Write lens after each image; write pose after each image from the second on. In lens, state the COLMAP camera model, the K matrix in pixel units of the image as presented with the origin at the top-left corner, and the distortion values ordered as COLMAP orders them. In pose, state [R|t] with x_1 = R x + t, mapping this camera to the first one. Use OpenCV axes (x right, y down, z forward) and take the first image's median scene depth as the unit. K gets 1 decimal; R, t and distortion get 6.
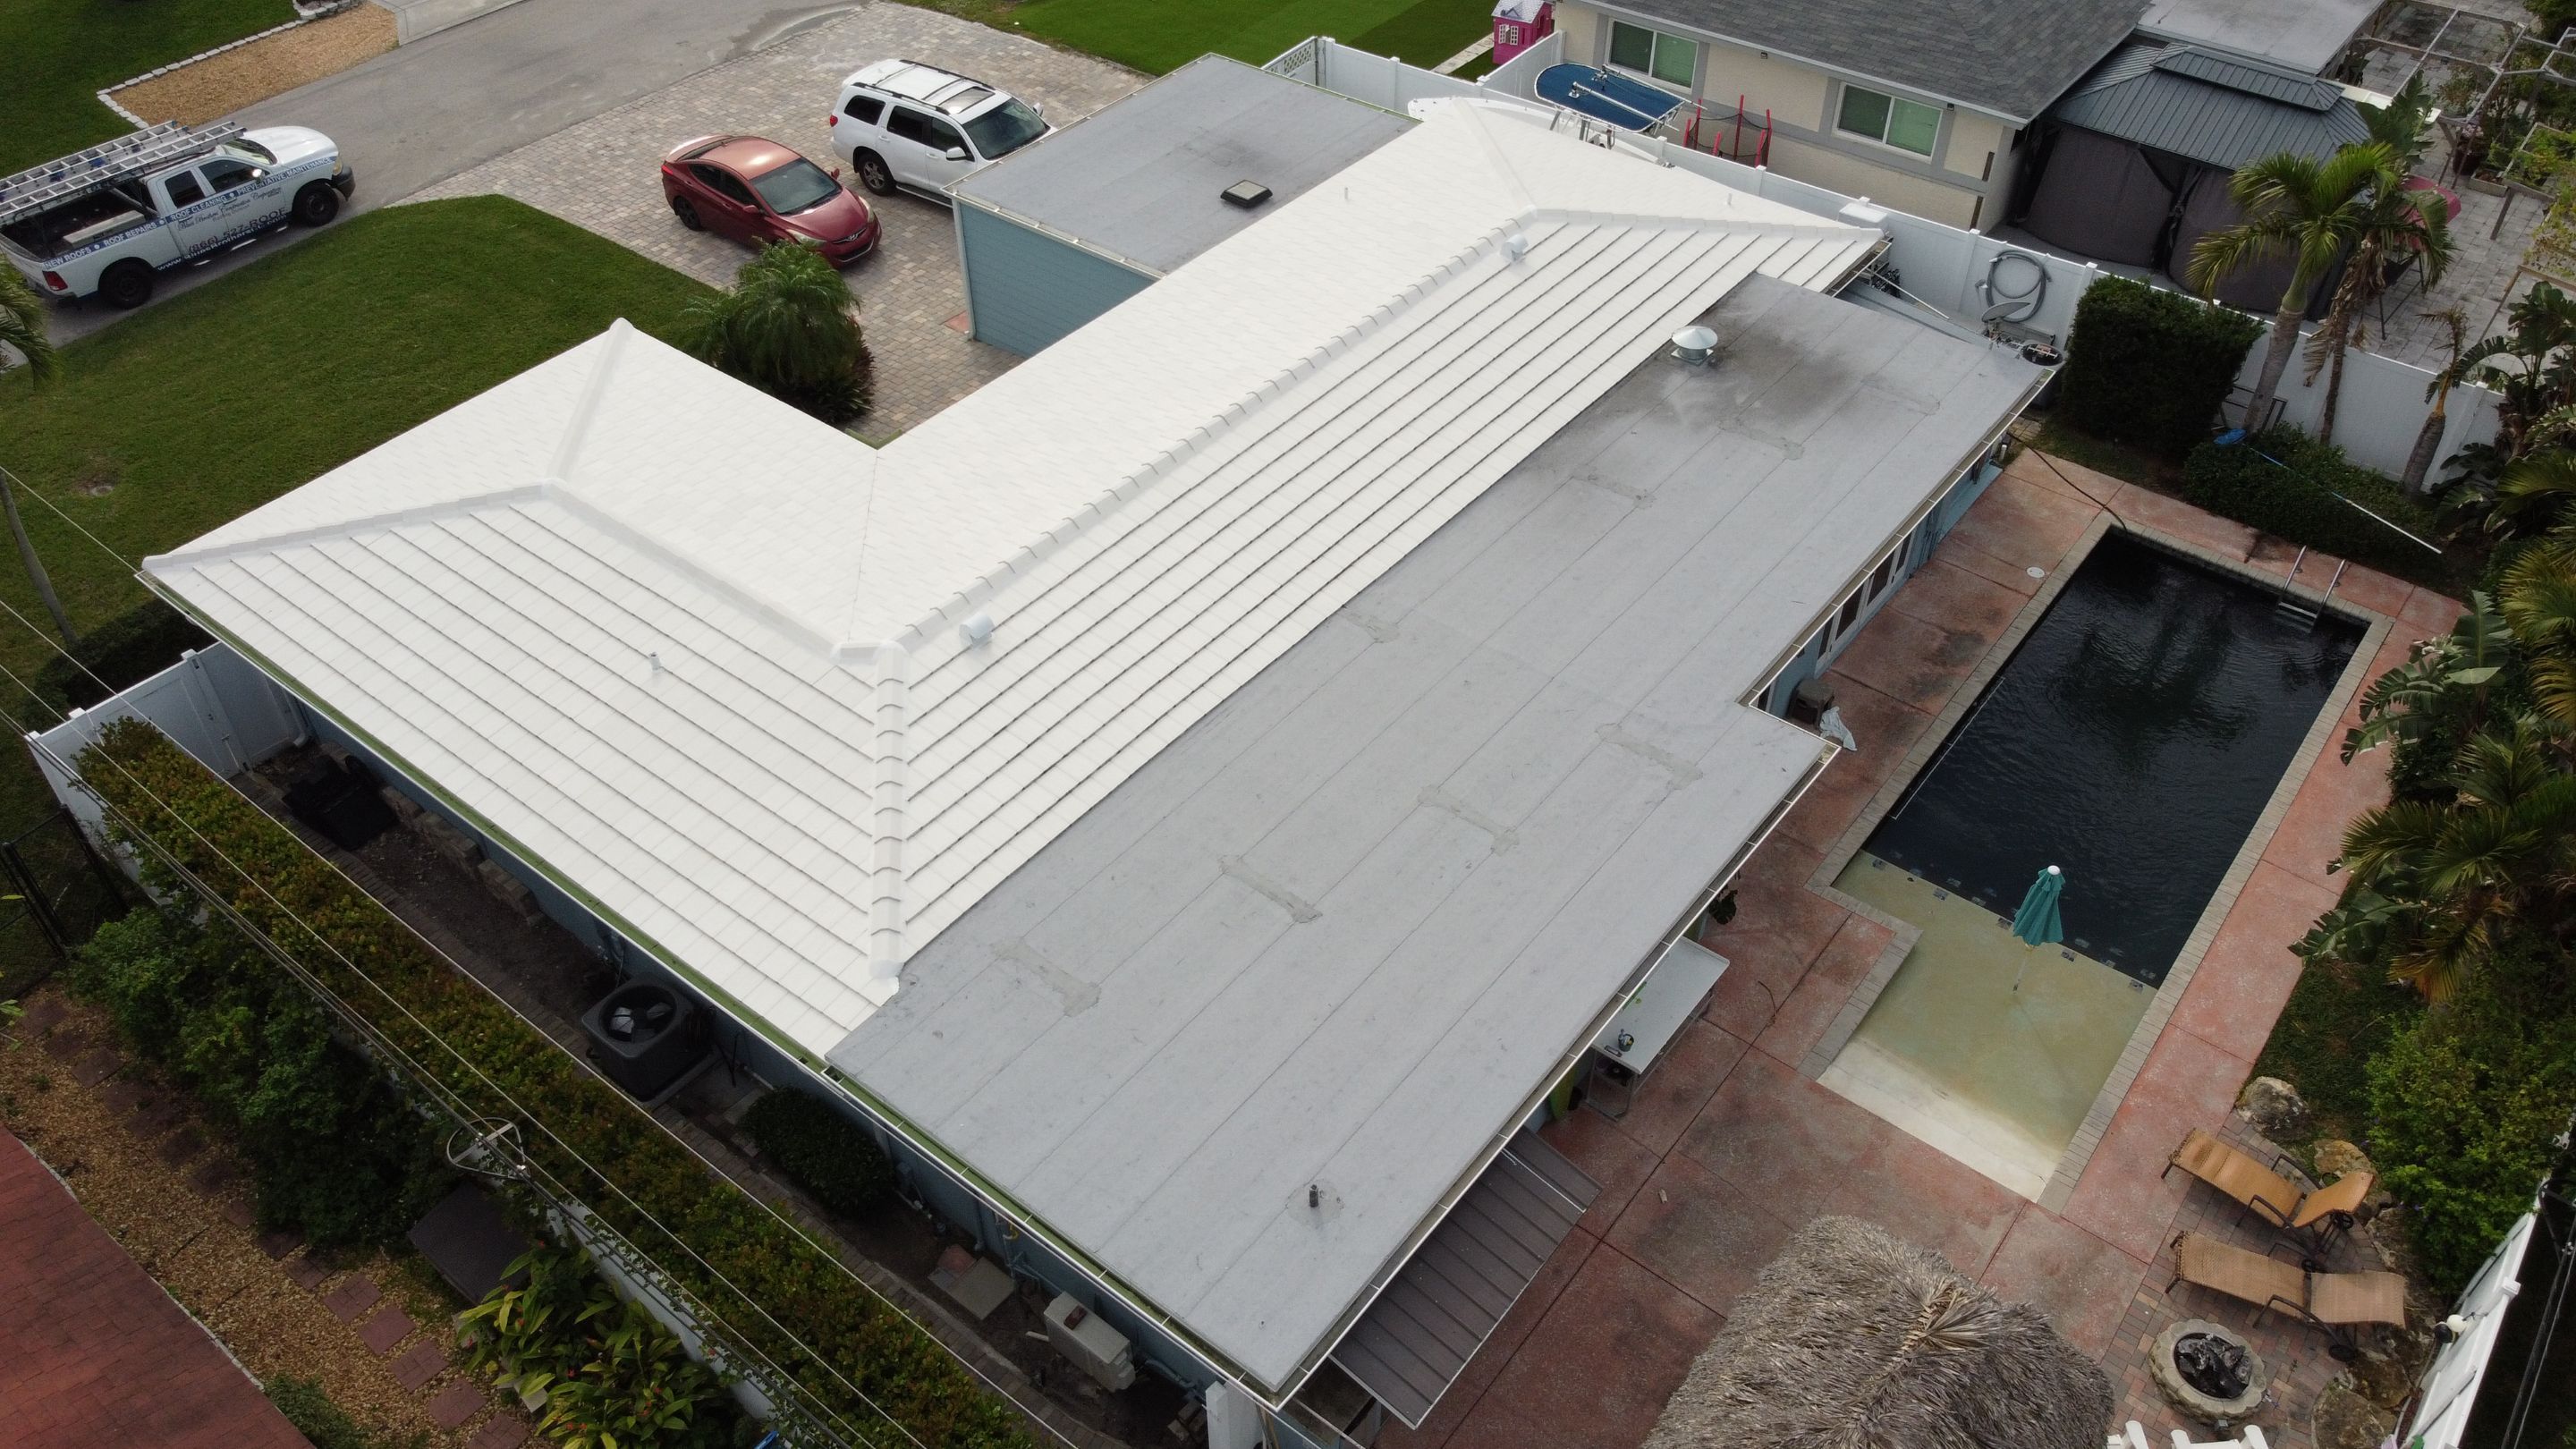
lens RADIAL K [[1950.3, 0, 1285.9], [0, 1950.3, 709.3], [0, 0, 1]] dist [0.000123, -0.001537]
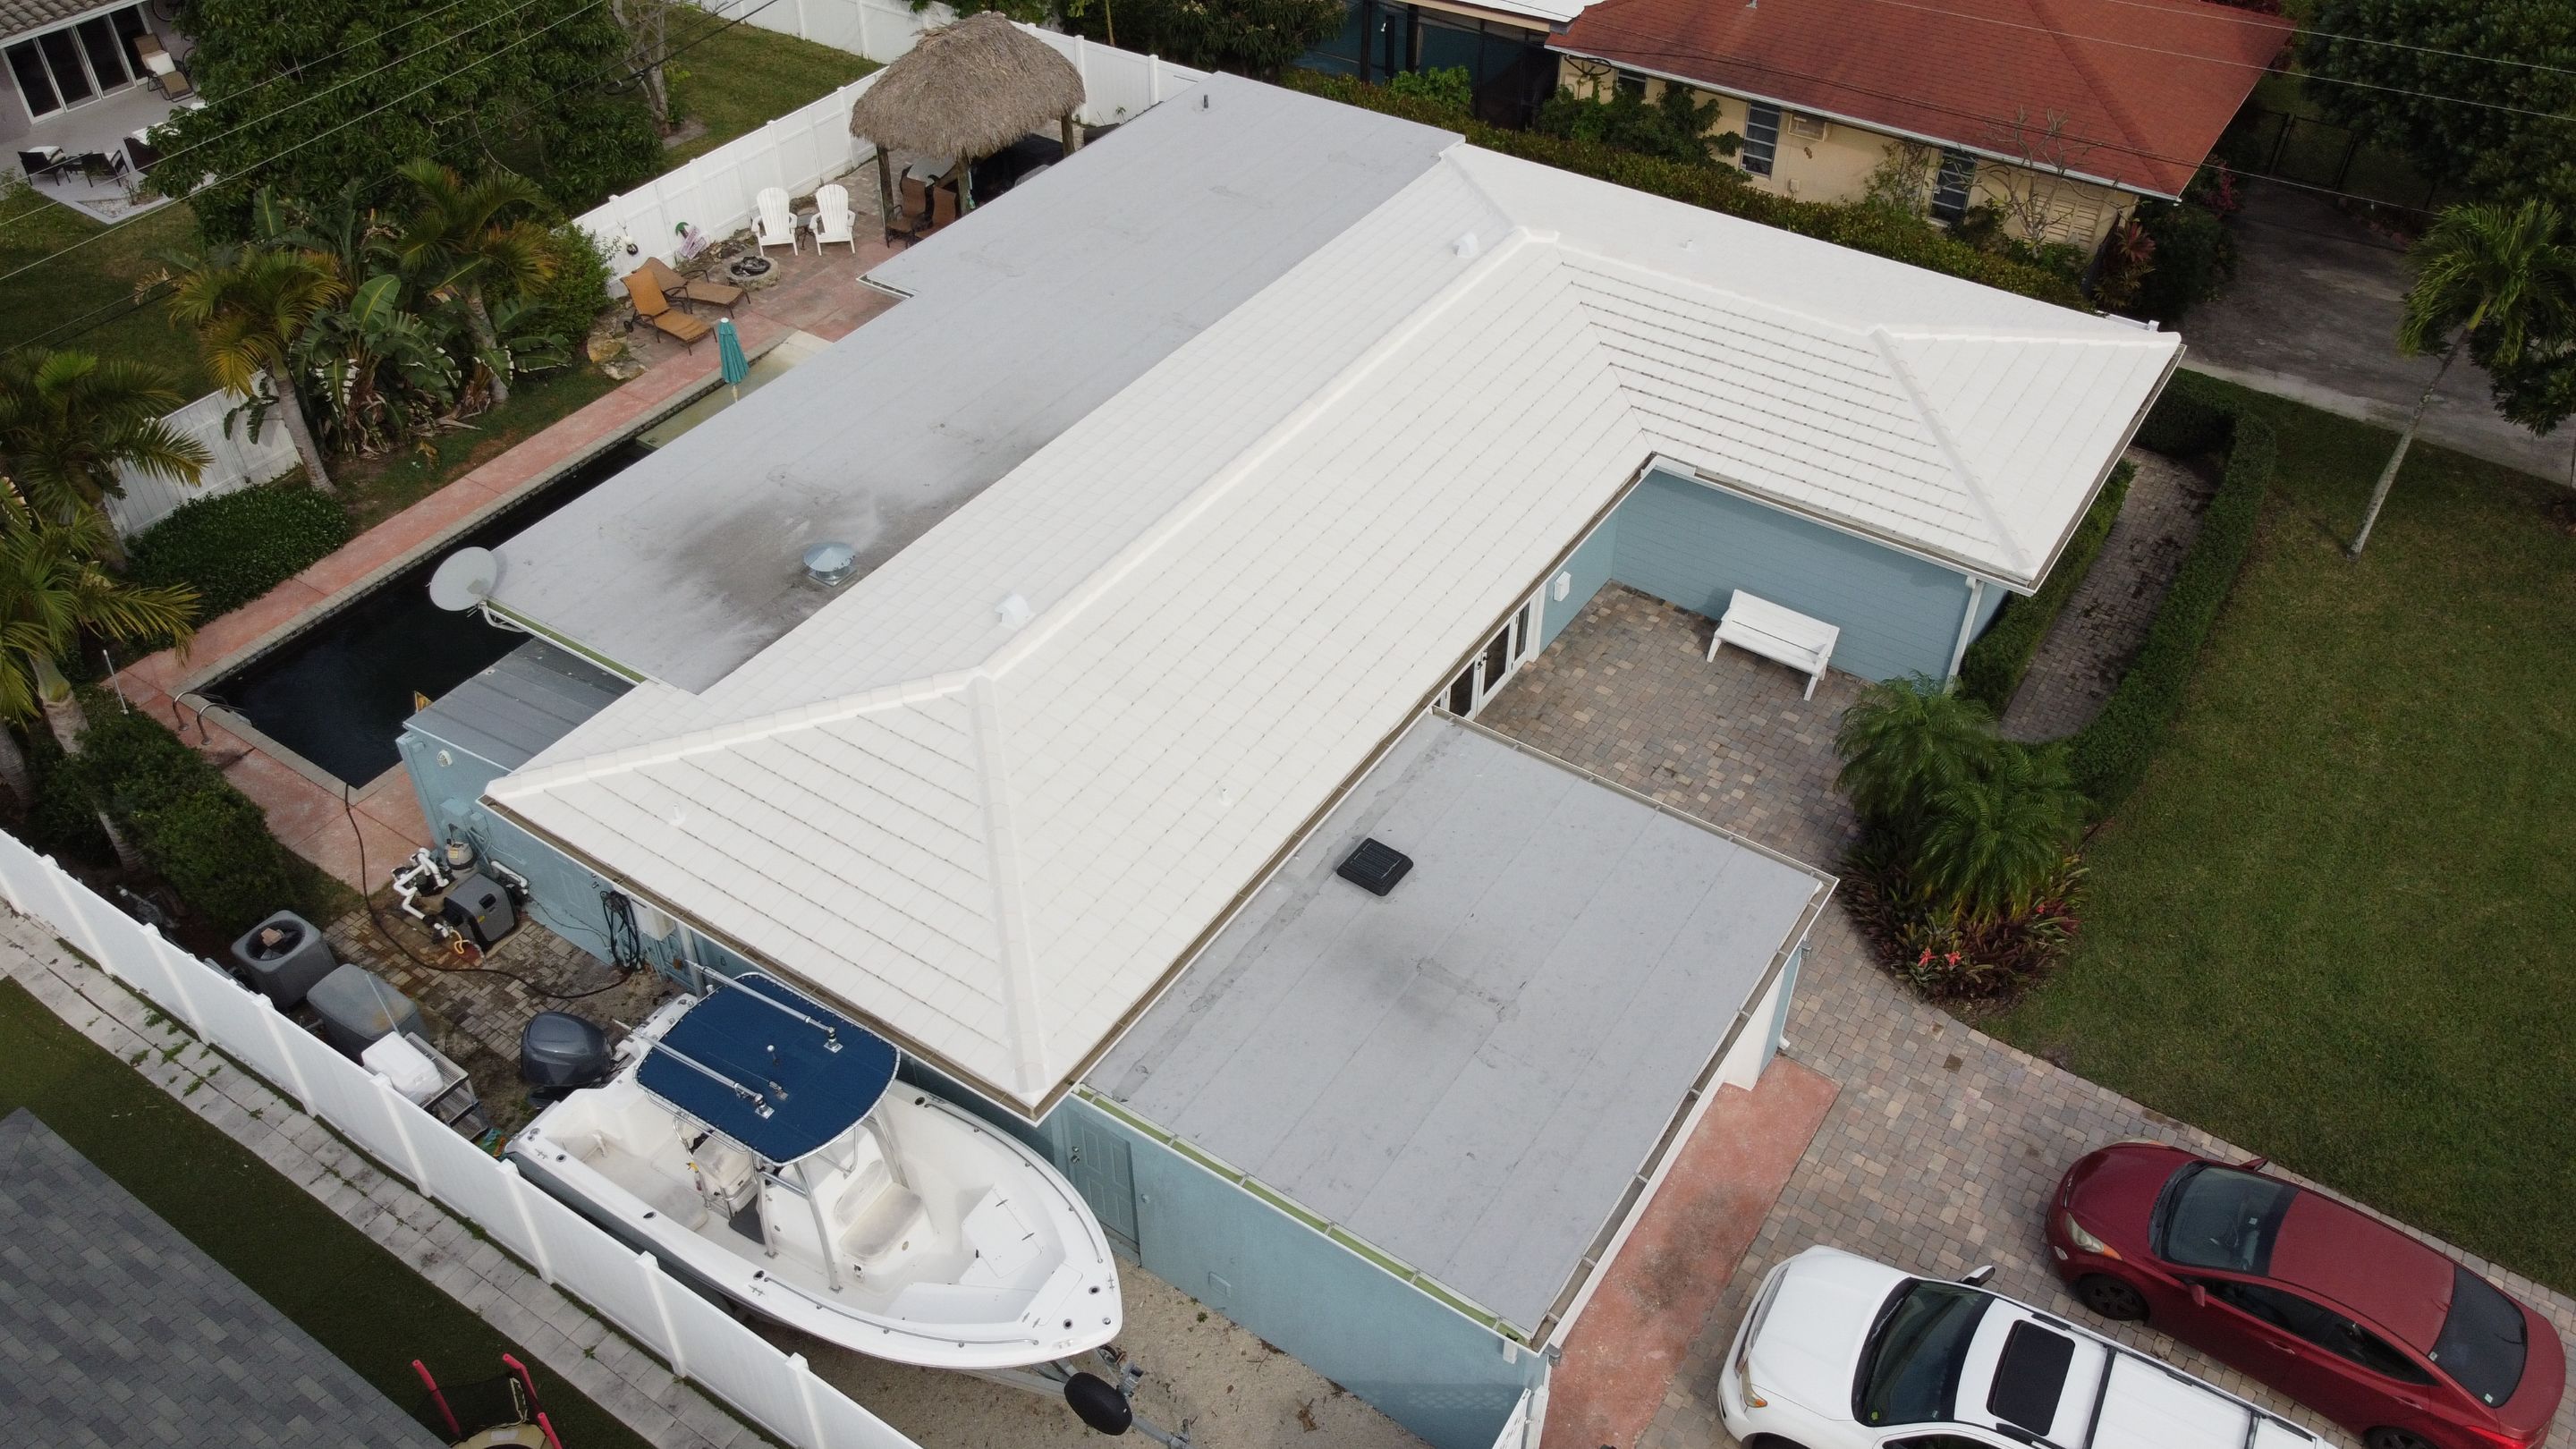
lens RADIAL K [[1949.2, 0, 1283.1], [0, 1949.2, 718.0], [0, 0, 1]] dist [0.008352, -0.000124]
pose [[-0.996823, 0.055584, -0.057046, 0.054488], [-0.049090, 0.135257, 0.989594, -1.079212], [0.062722, 0.989250, -0.132099, 1.195048]]
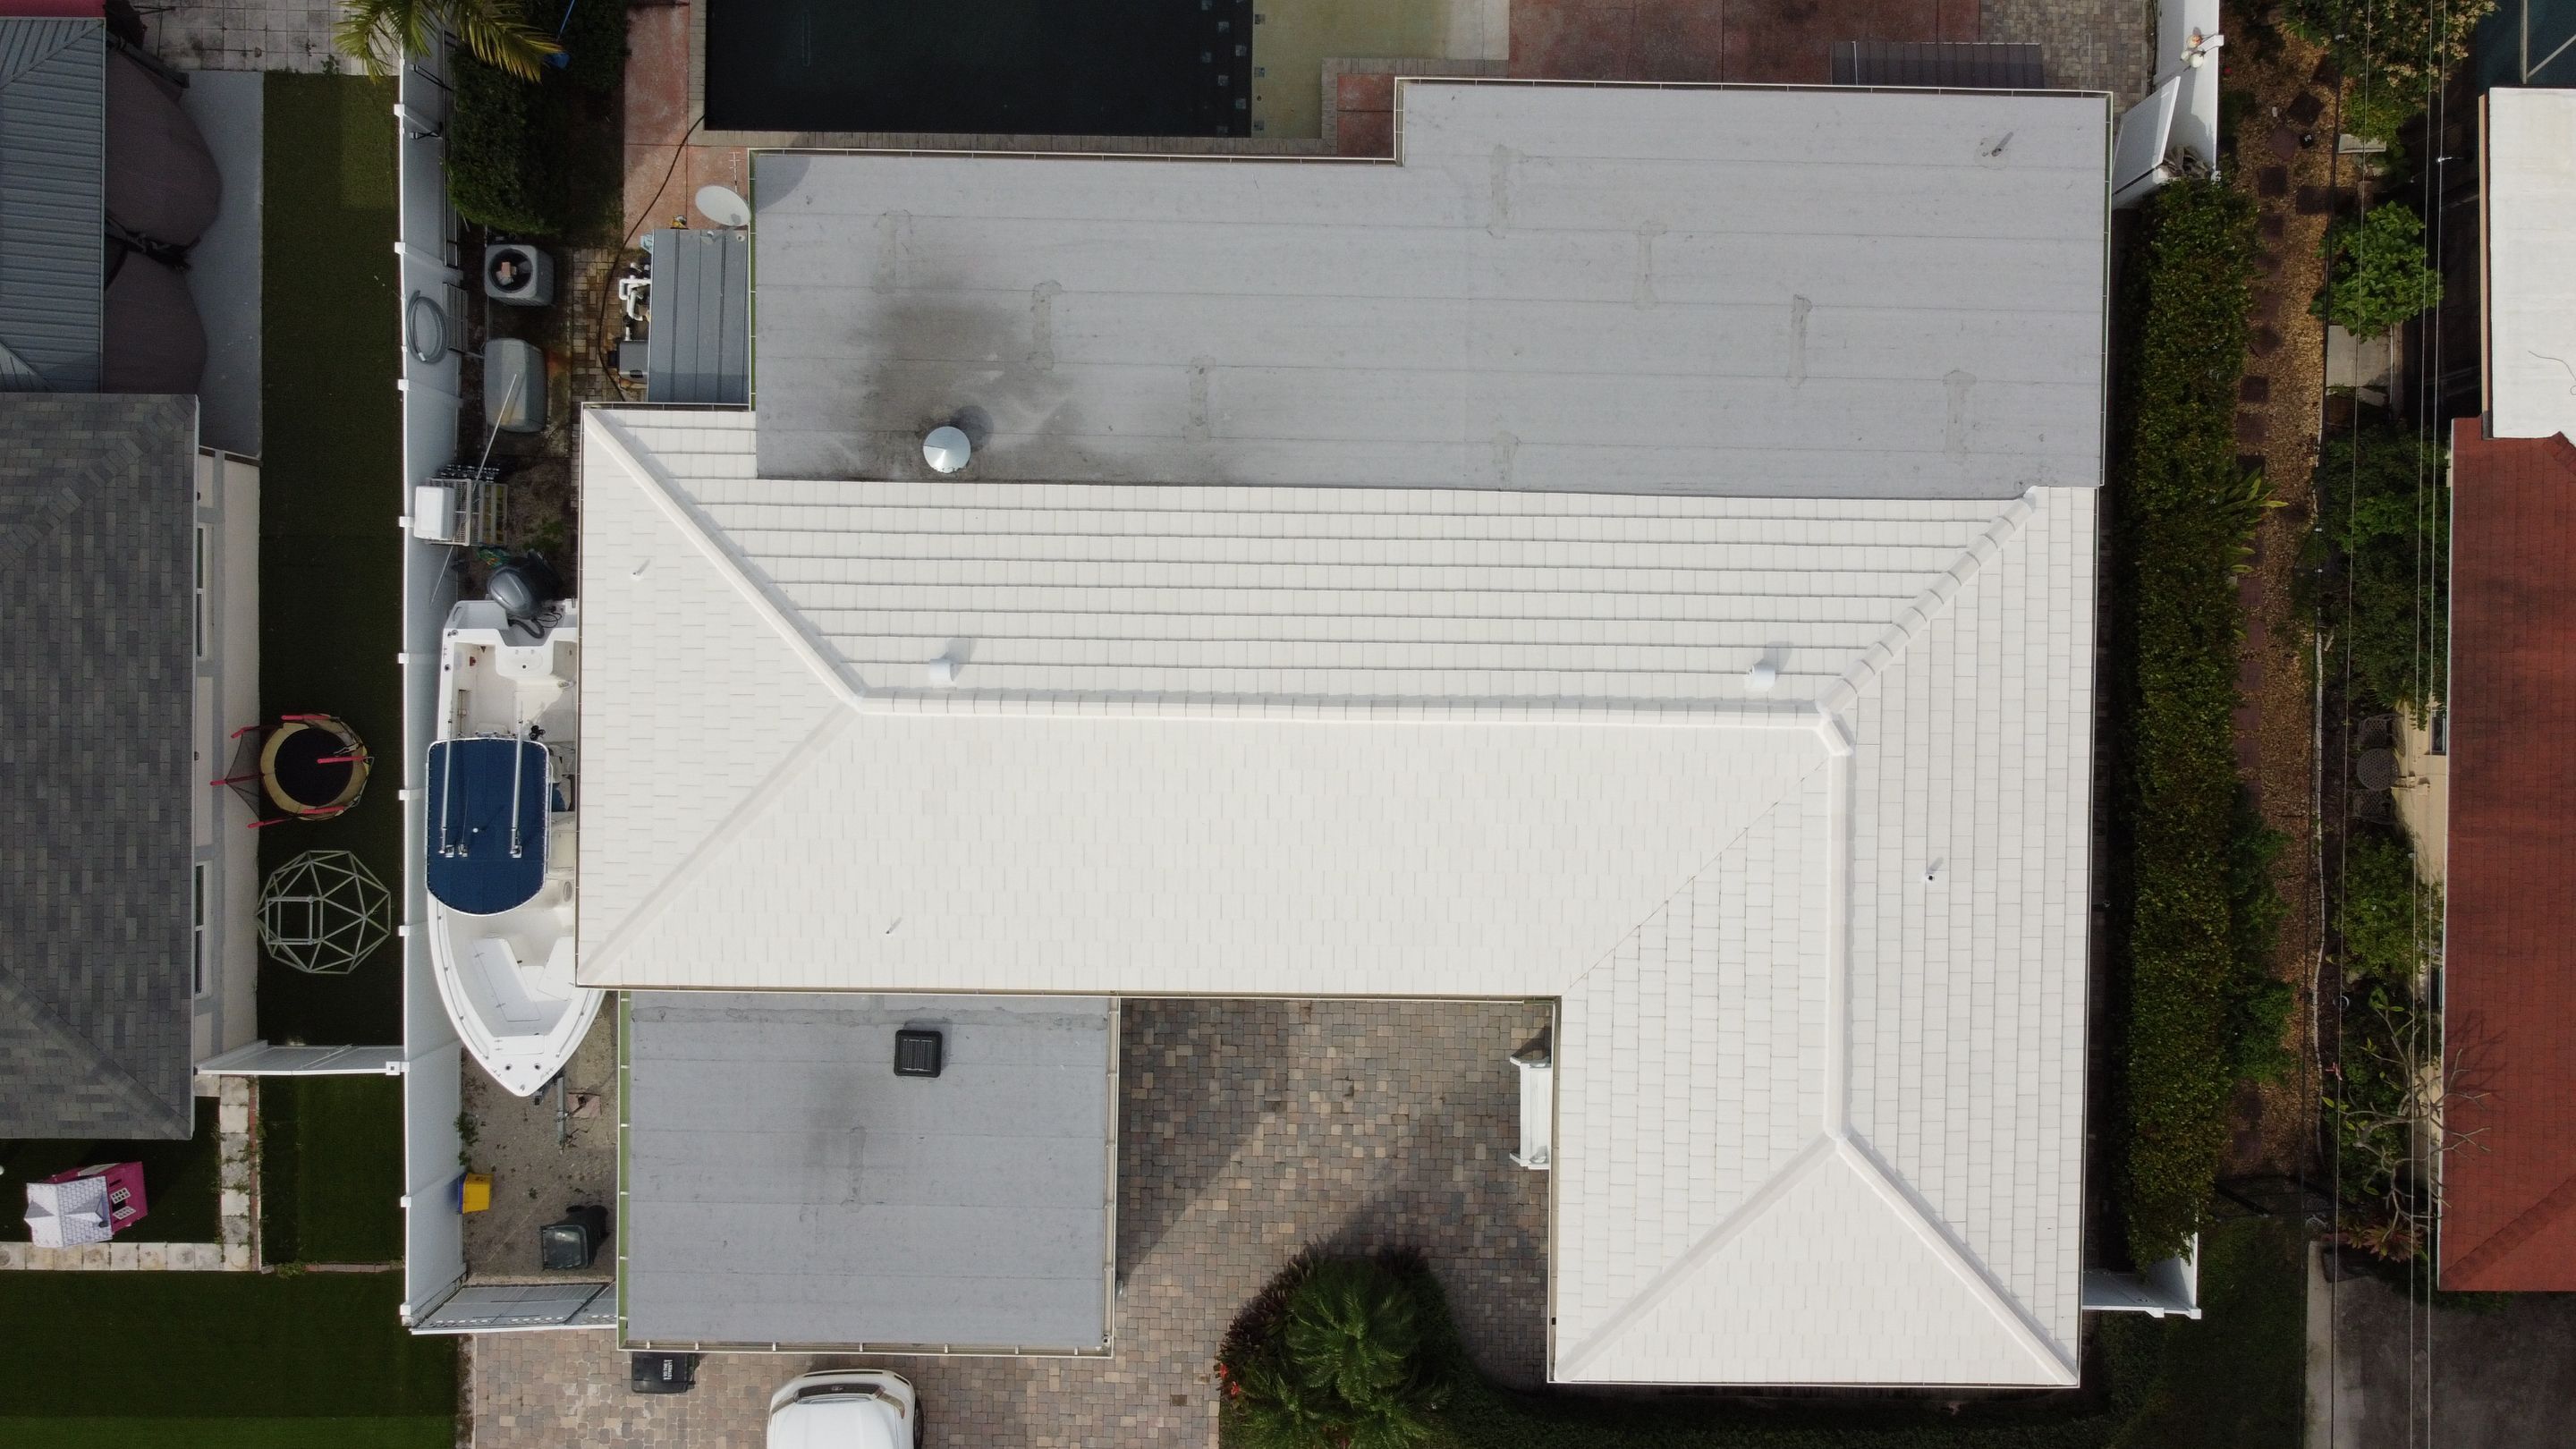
lens RADIAL K [[1950.3, 0, 1285.9], [0, 1950.3, 709.3], [0, 0, 1]] dist [0.000123, -0.001537]
pose [[-0.606416, -0.795109, -0.007845, 0.010239], [0.523819, -0.406892, 0.748367, -0.877411], [-0.598225, 0.449712, 0.663239, 0.305371]]
